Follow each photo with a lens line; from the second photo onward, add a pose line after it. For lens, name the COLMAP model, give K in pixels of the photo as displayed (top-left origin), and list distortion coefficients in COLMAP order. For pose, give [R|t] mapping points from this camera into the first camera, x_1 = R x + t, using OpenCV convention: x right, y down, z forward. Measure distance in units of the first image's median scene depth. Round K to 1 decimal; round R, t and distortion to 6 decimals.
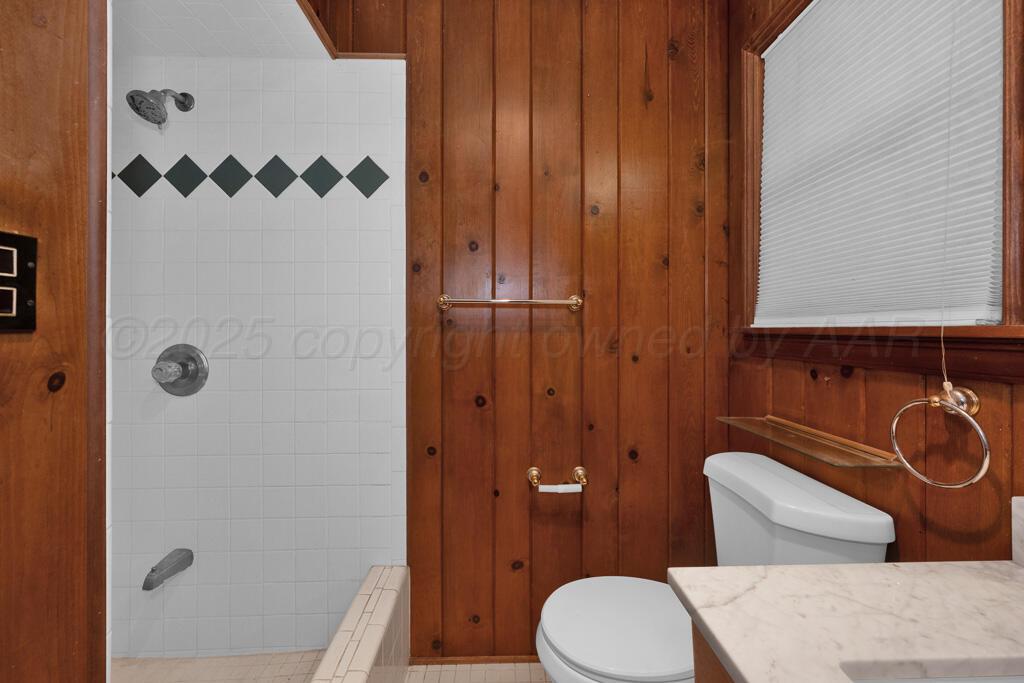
lens RADIAL K [[406.1, 0, 510.8], [0, 406.1, 331.8], [0, 0, 1]] dist [-0.002341, -0.000890]
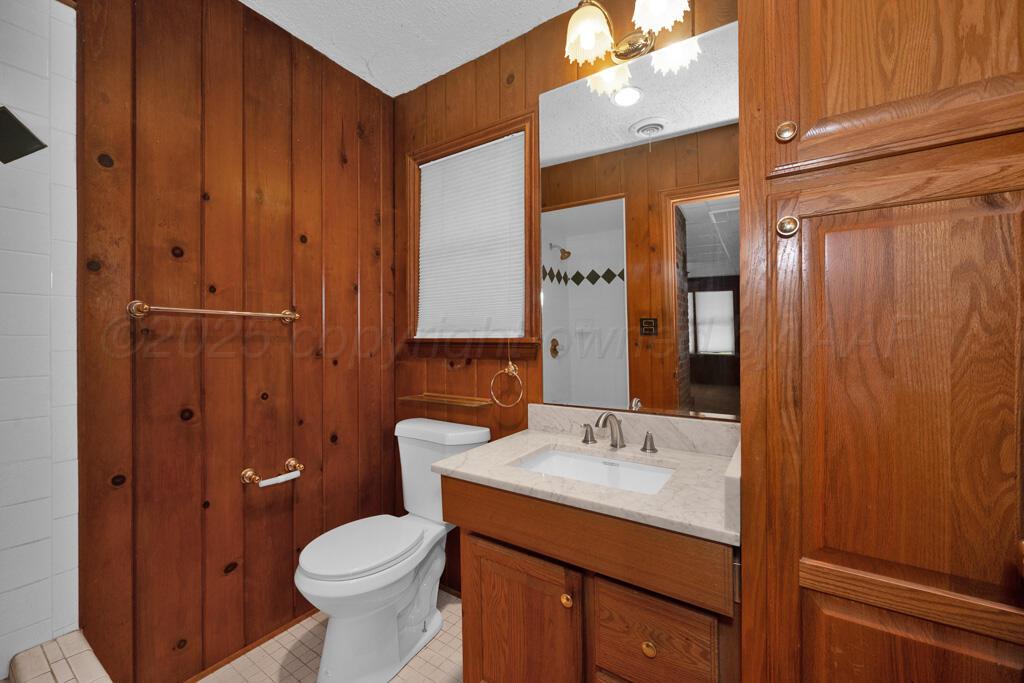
lens RADIAL K [[406.1, 0, 512.0], [0, 406.1, 340.8], [0, 0, 1]] dist [-0.002341, -0.000890]
pose [[0.574399, -0.004332, 0.818564, -0.417972], [0.004516, 0.999988, 0.002123, -0.001736], [-0.818563, 0.002477, 0.574411, -0.182288]]
